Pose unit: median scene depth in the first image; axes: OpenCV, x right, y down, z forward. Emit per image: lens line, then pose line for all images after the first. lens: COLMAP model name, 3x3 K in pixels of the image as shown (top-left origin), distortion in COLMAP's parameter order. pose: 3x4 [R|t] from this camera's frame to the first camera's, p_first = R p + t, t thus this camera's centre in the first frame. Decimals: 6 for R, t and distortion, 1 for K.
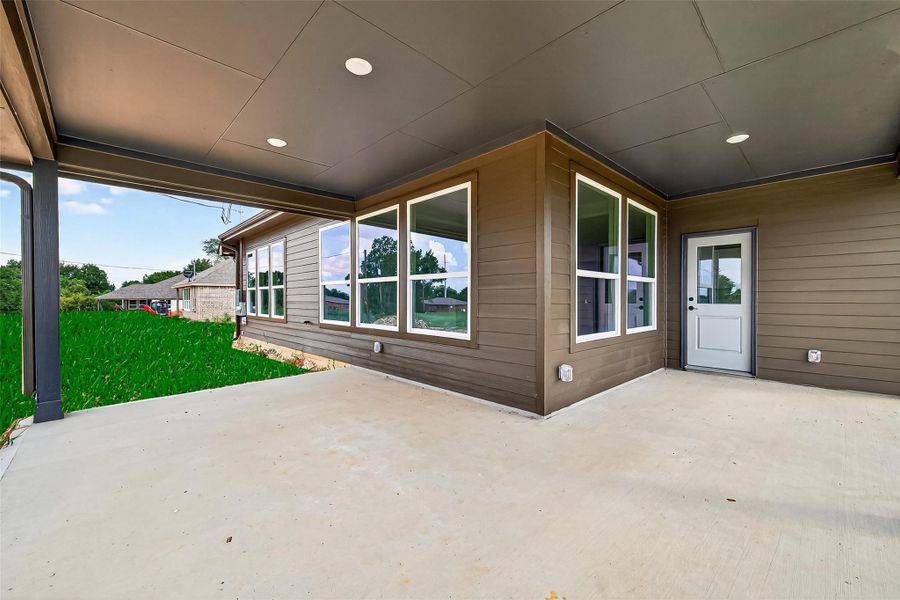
lens RADIAL K [[363.3, 0, 443.6], [0, 363.3, 299.5], [0, 0, 1]] dist [0.002755, 0.000247]
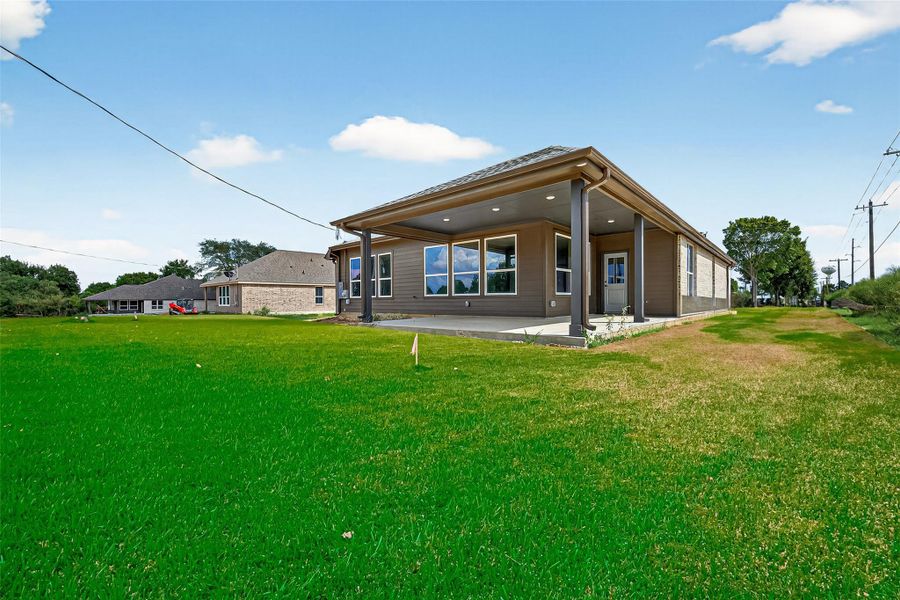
lens RADIAL K [[363.3, 0, 451.0], [0, 363.3, 300.2], [0, 0, 1]] dist [0.002755, 0.000247]
pose [[0.997657, -0.004236, 0.068287, -0.388859], [0.004425, 0.999987, -0.002614, 0.105704], [-0.068275, 0.002910, 0.997662, -1.062667]]
